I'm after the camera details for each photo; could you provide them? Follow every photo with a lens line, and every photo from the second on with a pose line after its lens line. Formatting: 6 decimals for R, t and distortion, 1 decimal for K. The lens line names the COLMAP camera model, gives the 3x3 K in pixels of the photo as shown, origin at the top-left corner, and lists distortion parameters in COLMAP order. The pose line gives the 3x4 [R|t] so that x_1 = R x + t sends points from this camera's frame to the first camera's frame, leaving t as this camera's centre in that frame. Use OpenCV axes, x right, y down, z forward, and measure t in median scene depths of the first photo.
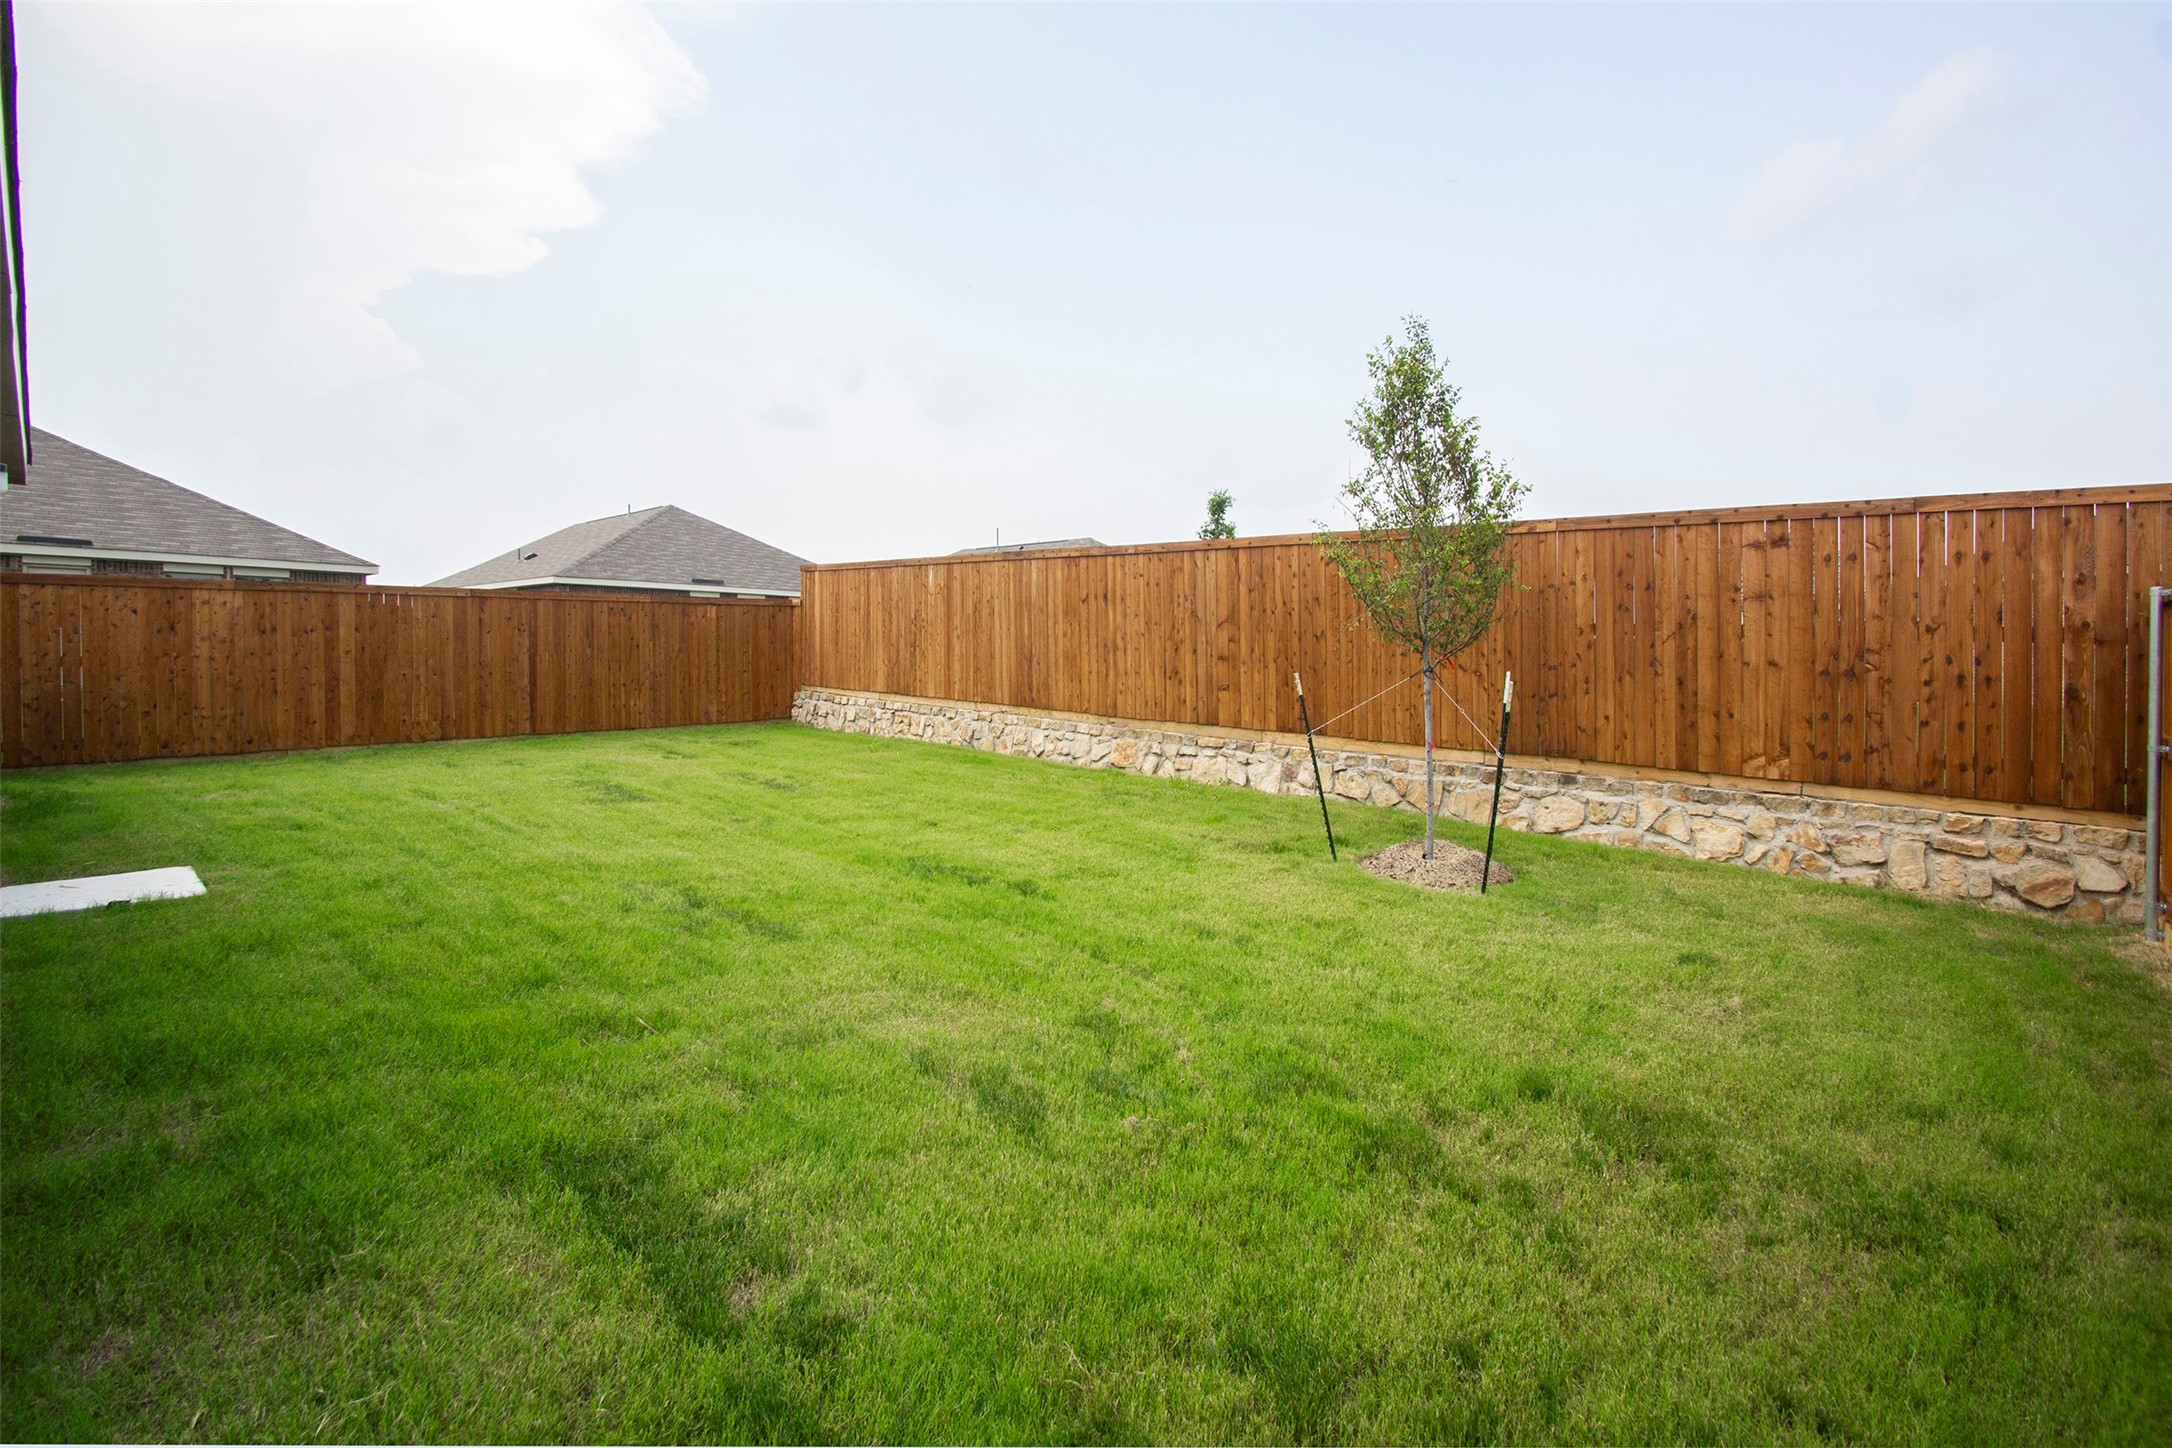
lens RADIAL K [[987.1, 0, 1069.2], [0, 987.1, 640.3], [0, 0, 1]] dist [0.019105, -0.001074]
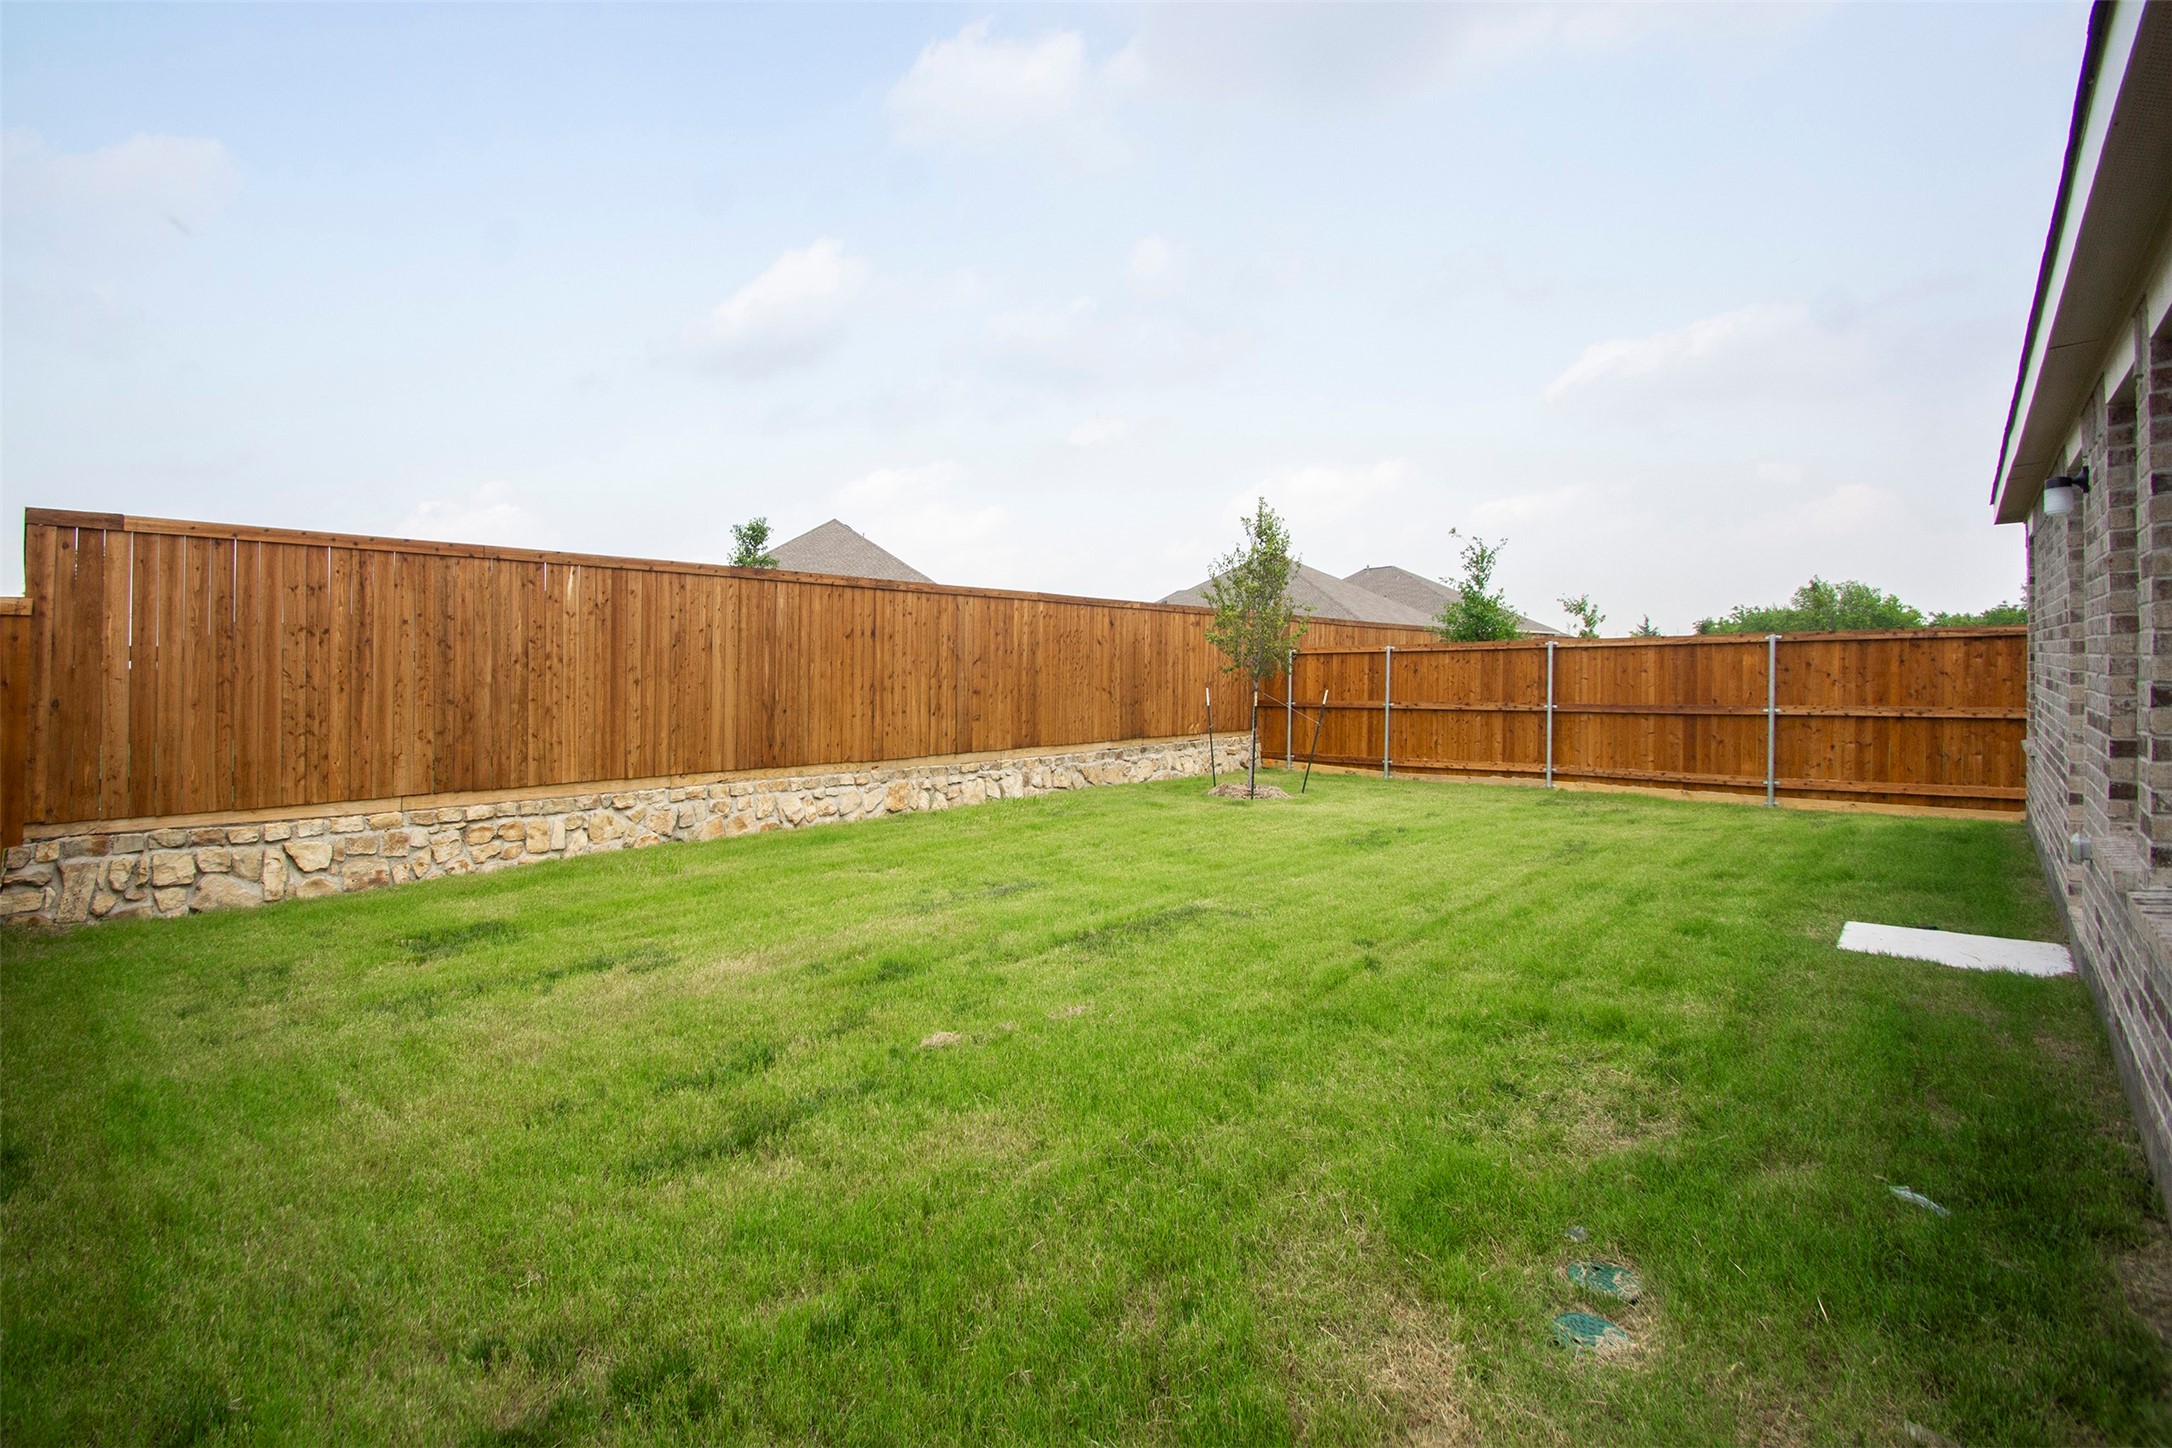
lens RADIAL K [[987.1, 0, 997.3], [0, 987.1, 673.4], [0, 0, 1]] dist [0.019105, -0.001074]
pose [[0.019732, -0.019762, 0.999610, -0.871552], [0.009866, 0.999760, 0.019570, -0.022648], [-0.999757, 0.009476, 0.019922, 0.845578]]
